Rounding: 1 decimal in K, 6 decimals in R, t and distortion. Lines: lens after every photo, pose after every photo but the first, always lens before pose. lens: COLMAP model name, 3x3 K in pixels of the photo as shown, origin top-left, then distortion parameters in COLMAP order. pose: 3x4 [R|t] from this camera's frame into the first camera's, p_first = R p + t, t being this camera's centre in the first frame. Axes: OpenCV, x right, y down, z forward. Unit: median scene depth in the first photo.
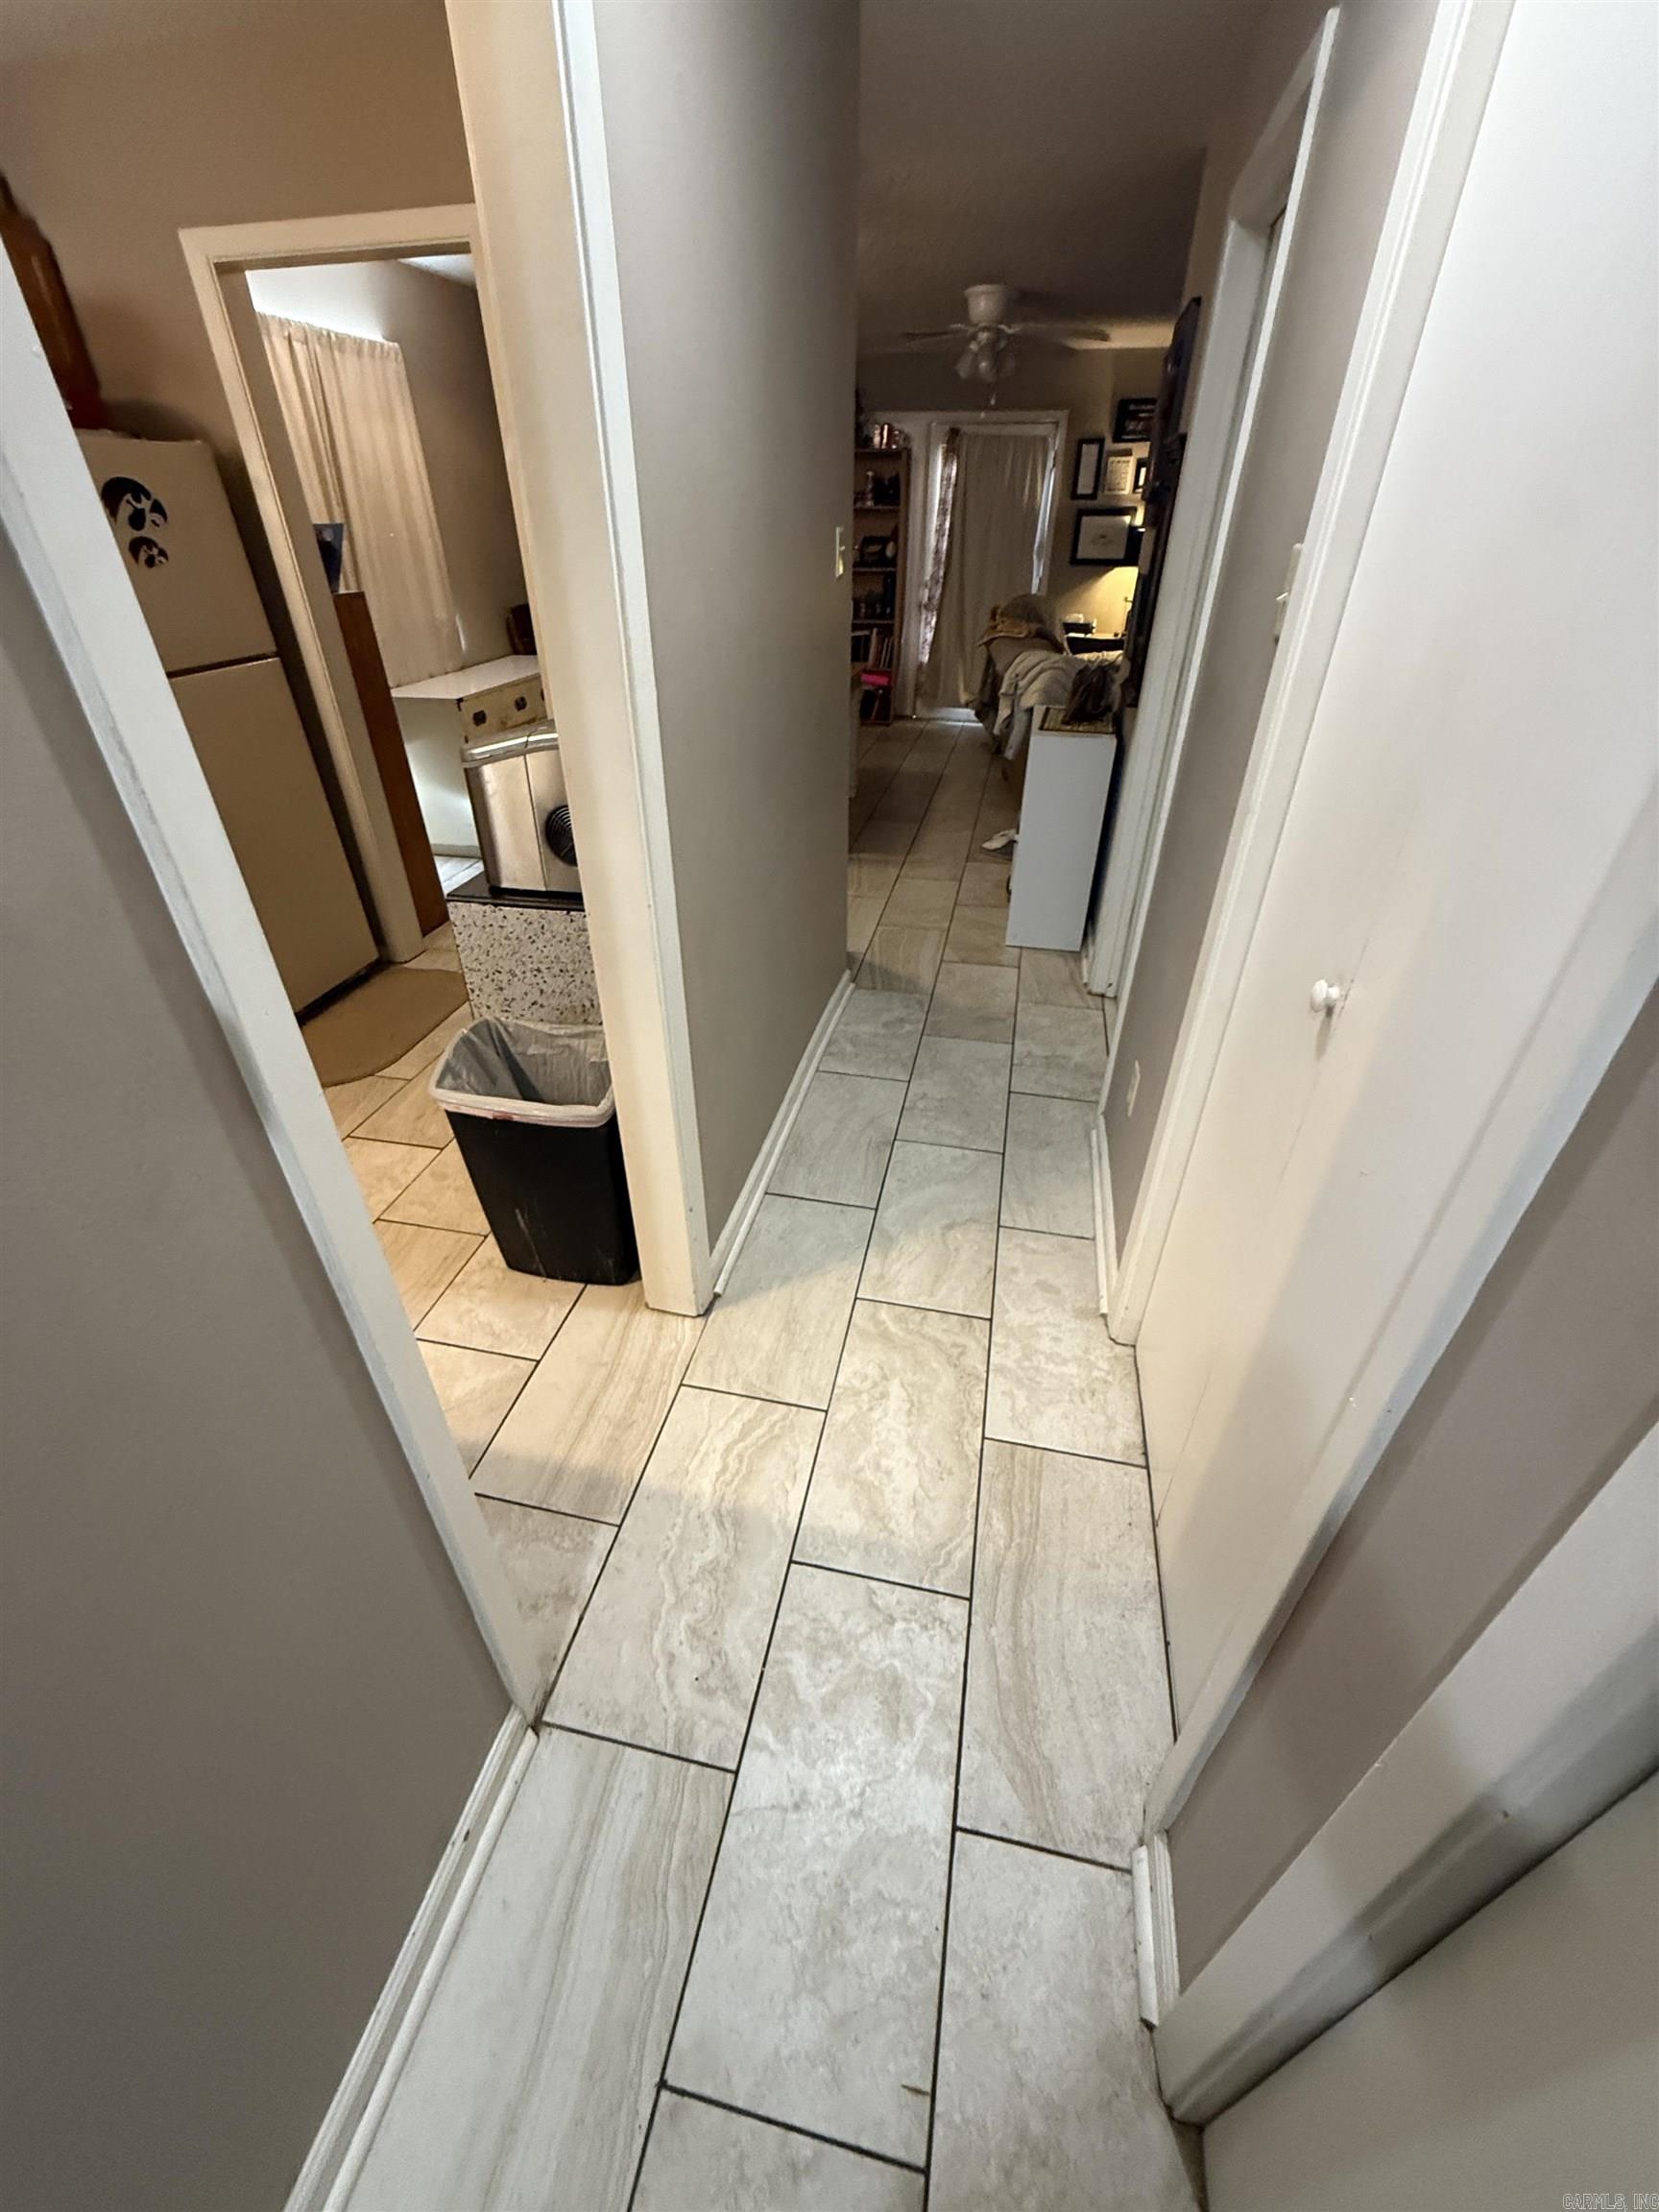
lens RADIAL K [[890.4, 0, 828.2], [0, 890.4, 1103.2], [0, 0, 1]] dist [-0.001030, -0.000102]
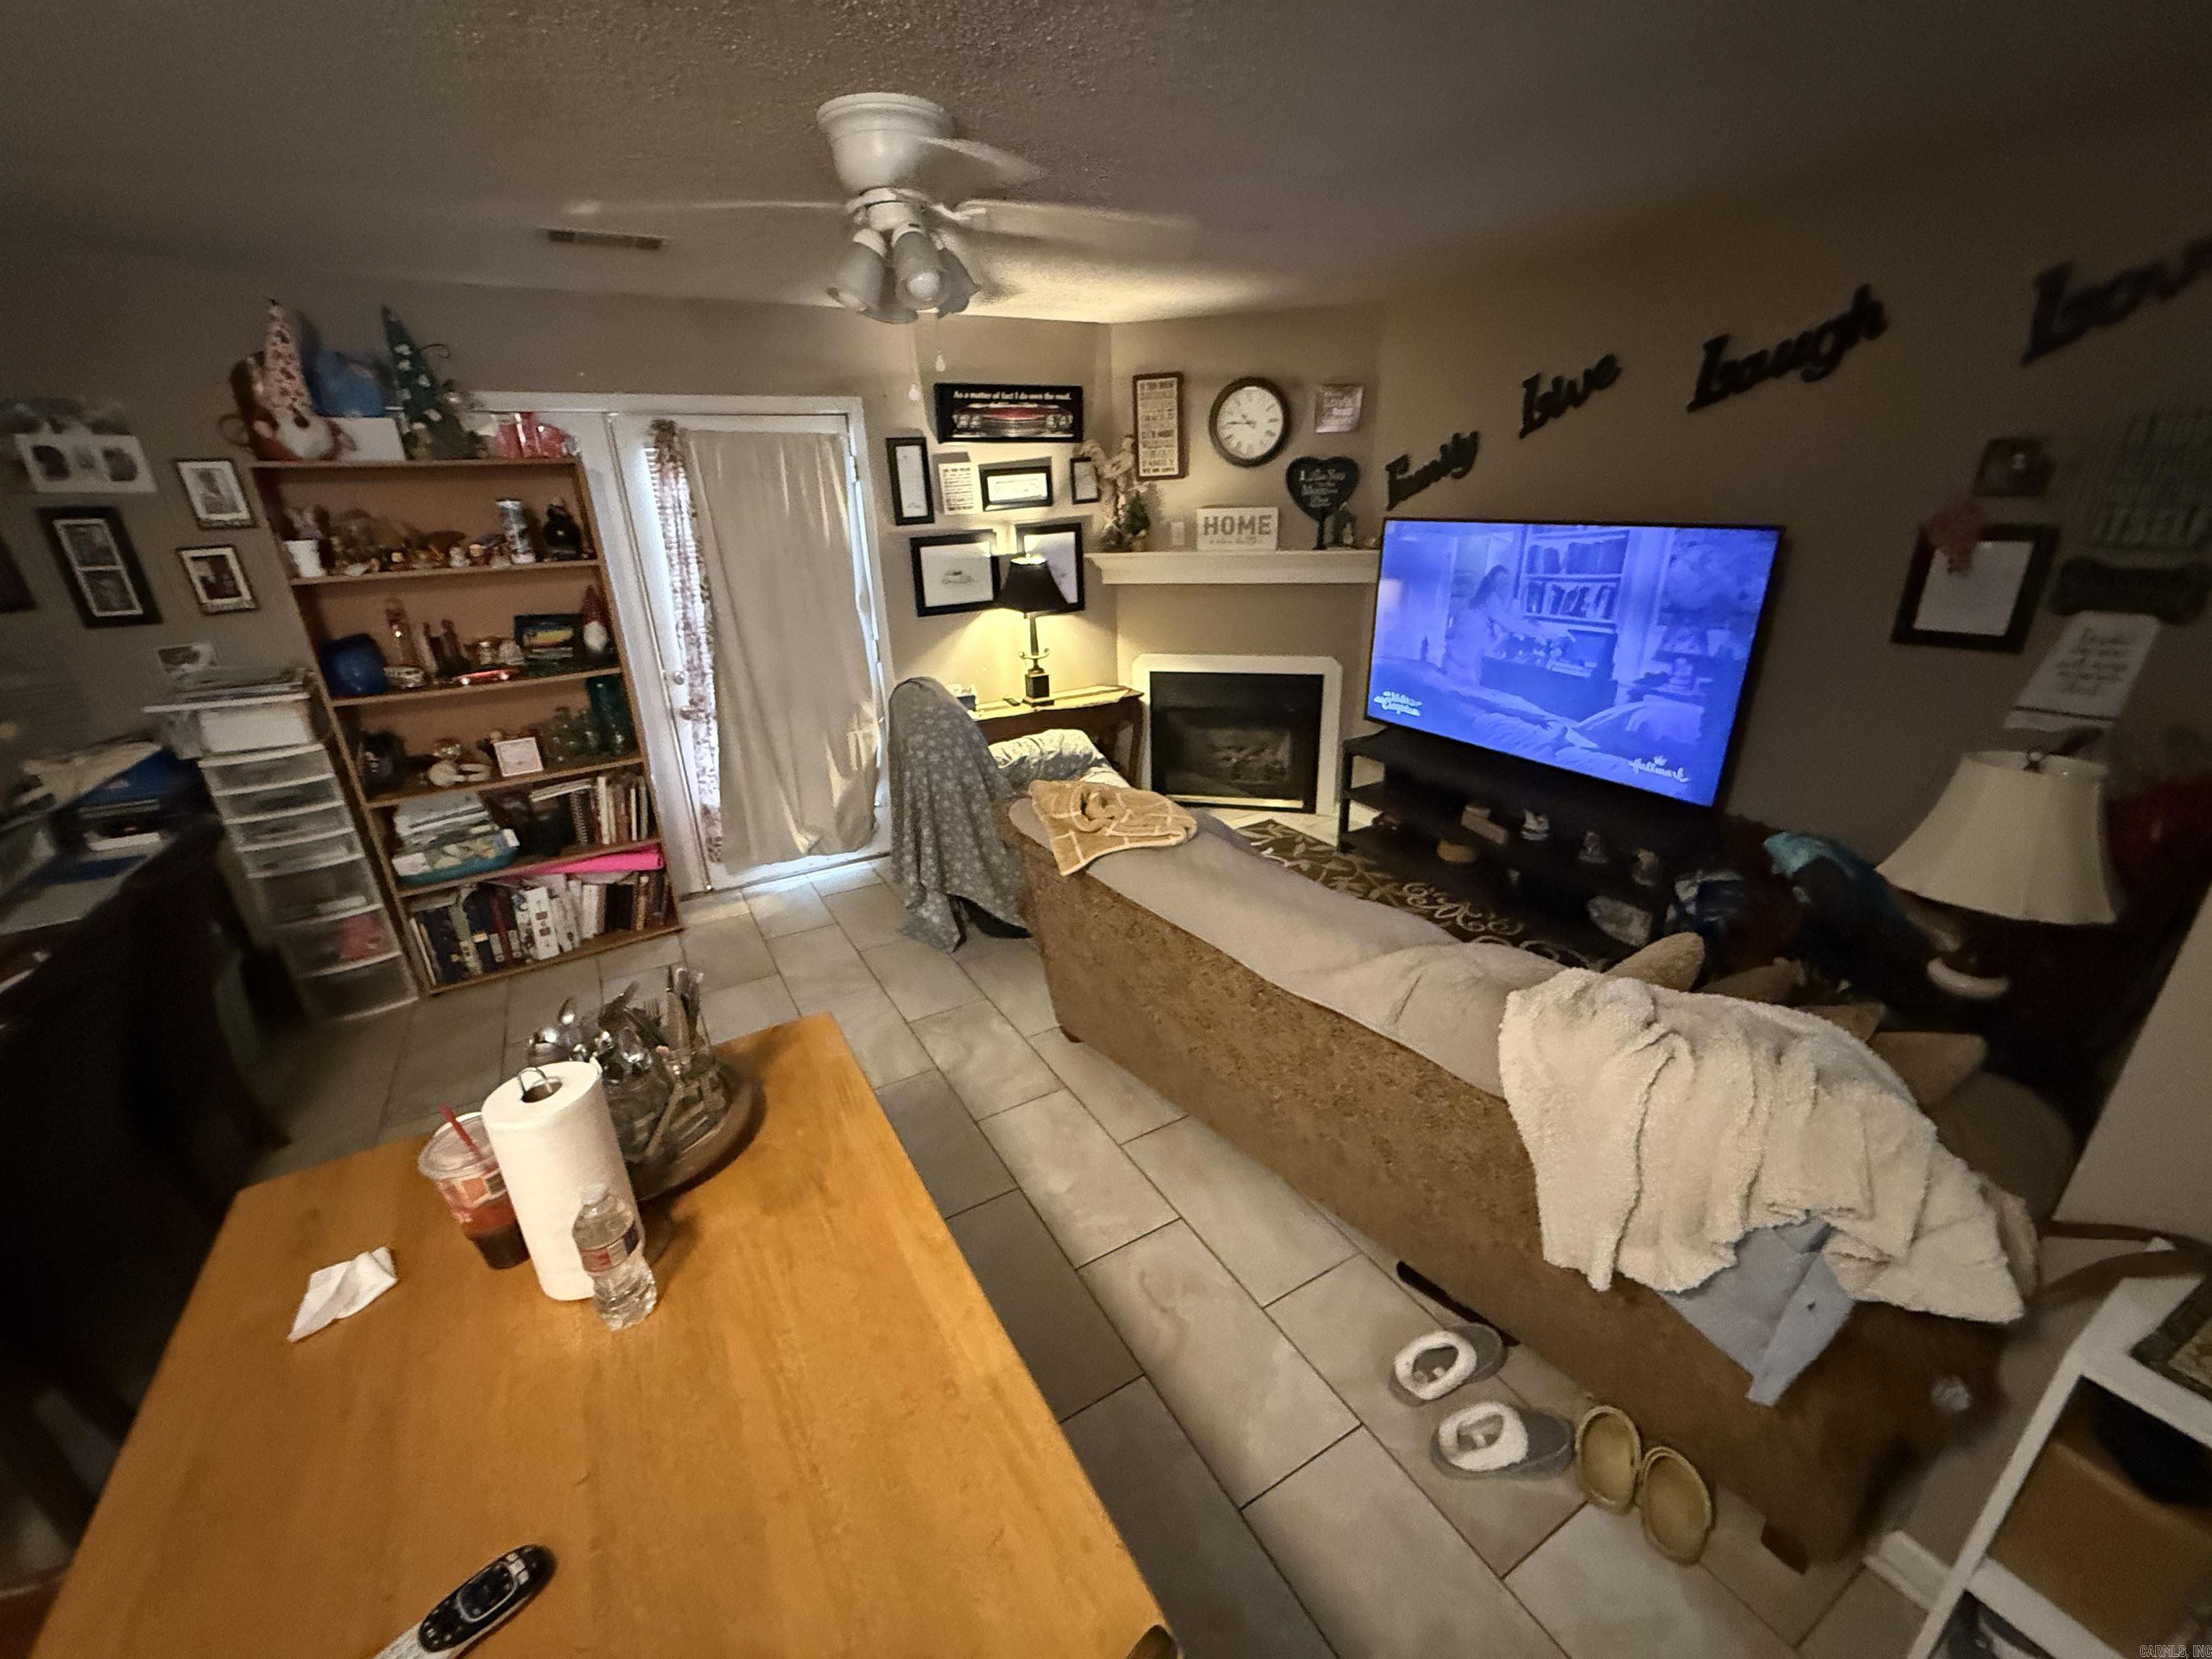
lens RADIAL K [[890.4, 0, 1103.0], [0, 890.4, 834.6], [0, 0, 1]] dist [-0.001030, -0.000102]
pose [[0.740260, -0.275794, 0.613150, -0.056904], [0.402397, 0.912351, -0.075444, -0.377630], [-0.538601, 0.302578, 0.786356, 0.501605]]
